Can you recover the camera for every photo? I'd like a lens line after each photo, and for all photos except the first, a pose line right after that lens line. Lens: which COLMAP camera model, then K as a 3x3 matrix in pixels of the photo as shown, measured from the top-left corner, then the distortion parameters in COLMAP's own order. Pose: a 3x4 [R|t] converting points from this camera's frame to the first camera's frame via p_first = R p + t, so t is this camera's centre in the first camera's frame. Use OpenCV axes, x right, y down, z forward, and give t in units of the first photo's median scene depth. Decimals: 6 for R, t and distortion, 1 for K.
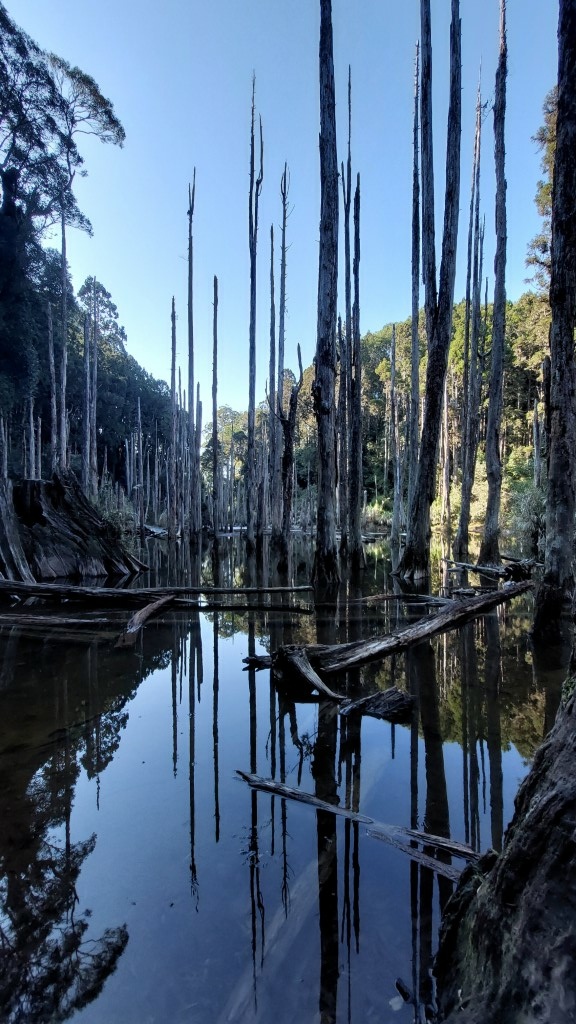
lens RADIAL K [[430.1, 0, 297.6], [0, 430.1, 522.1], [0, 0, 1]] dist [-0.002757, -0.000204]
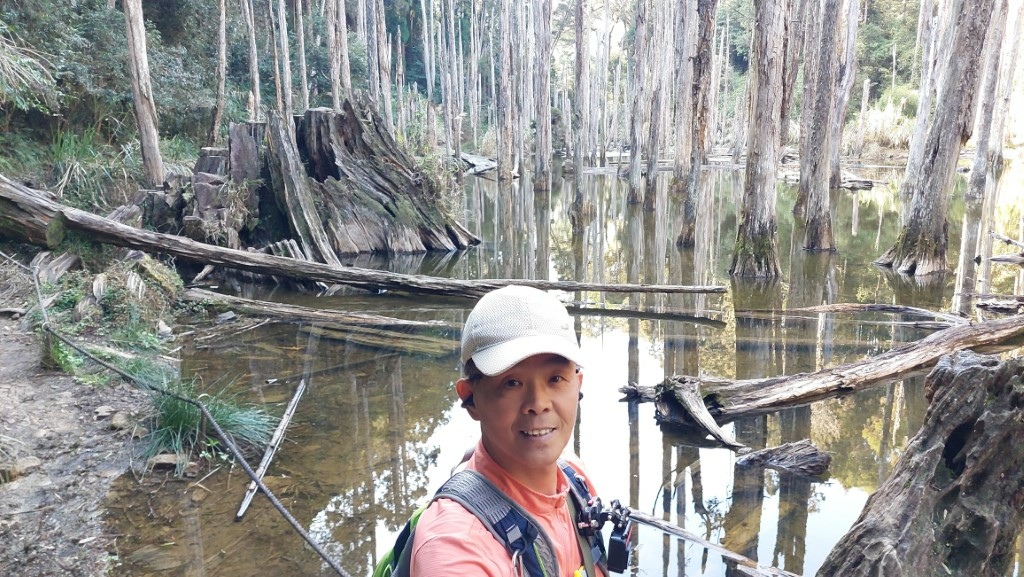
lens RADIAL K [[782.1, 0, 512.5], [0, 782.1, 286.7], [0, 0, 1]] dist [0.076866, -0.004666]
pose [[0.965298, 0.041277, -0.257868, 0.019043], [0.009883, 0.980949, 0.194014, -0.060355], [0.260964, -0.189830, 0.946500, -0.156995]]
